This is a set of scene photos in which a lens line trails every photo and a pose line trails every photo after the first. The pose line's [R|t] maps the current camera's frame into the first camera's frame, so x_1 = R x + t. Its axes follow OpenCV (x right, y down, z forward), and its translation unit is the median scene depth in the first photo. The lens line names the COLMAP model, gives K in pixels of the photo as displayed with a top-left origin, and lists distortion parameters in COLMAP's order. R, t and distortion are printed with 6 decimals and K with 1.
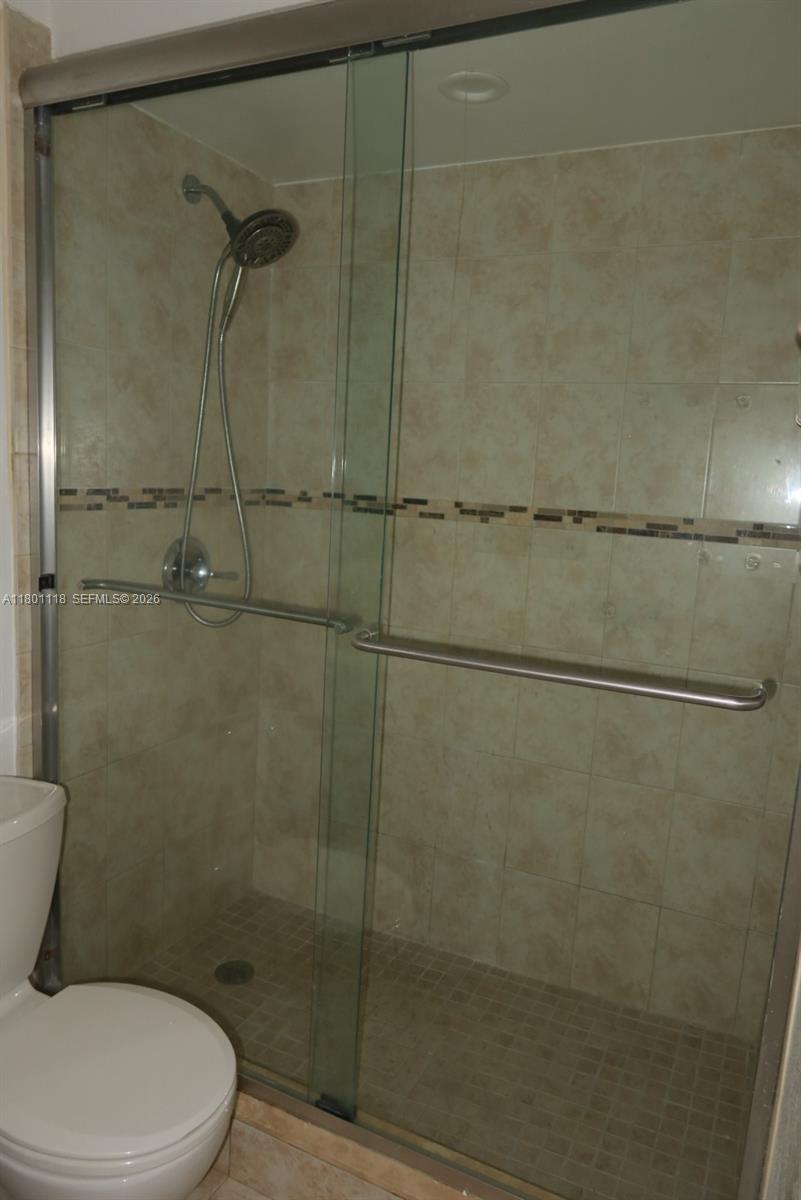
lens RADIAL K [[820.8, 0, 402.4], [0, 820.8, 604.0], [0, 0, 1]] dist [-0.020658, 0.005500]
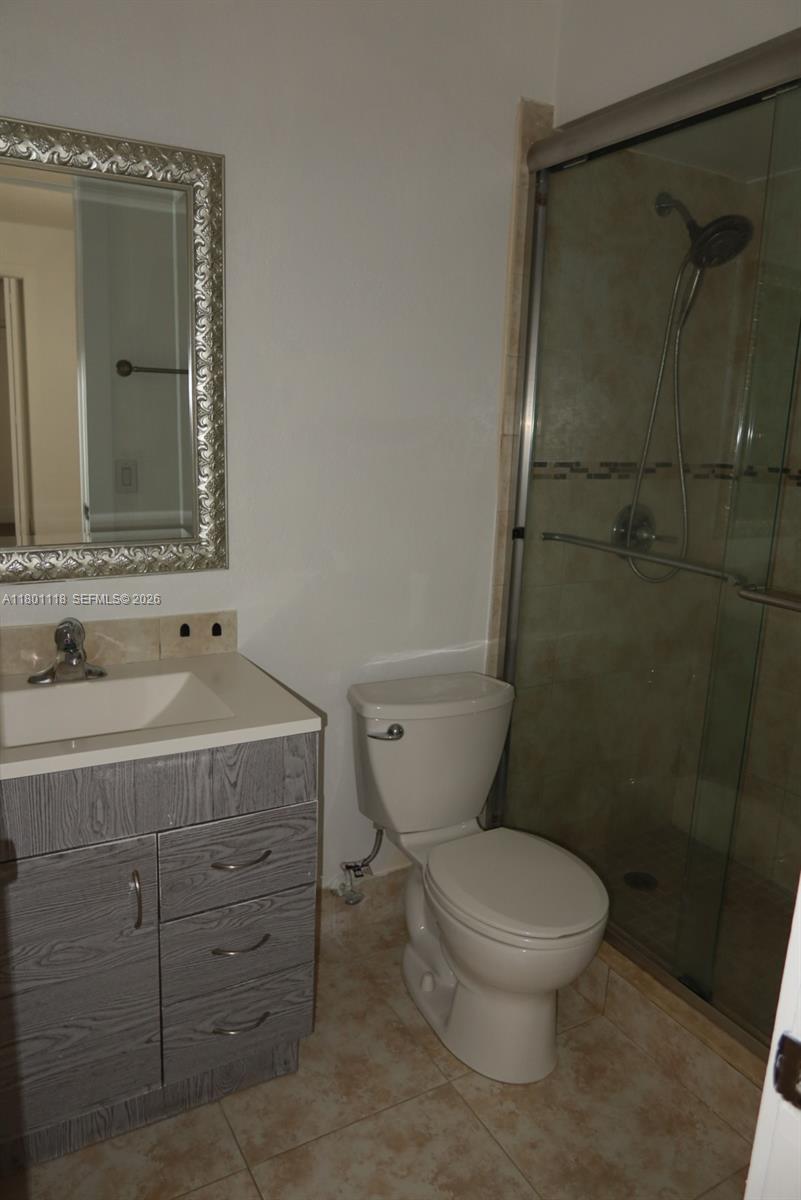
lens RADIAL K [[820.8, 0, 402.4], [0, 820.8, 604.0], [0, 0, 1]] dist [-0.020658, 0.005500]
pose [[0.829505, 0.097746, -0.549880, 0.143807], [-0.082433, 0.995210, 0.052555, 0.032156], [0.552383, 0.001733, 0.833589, -0.197243]]
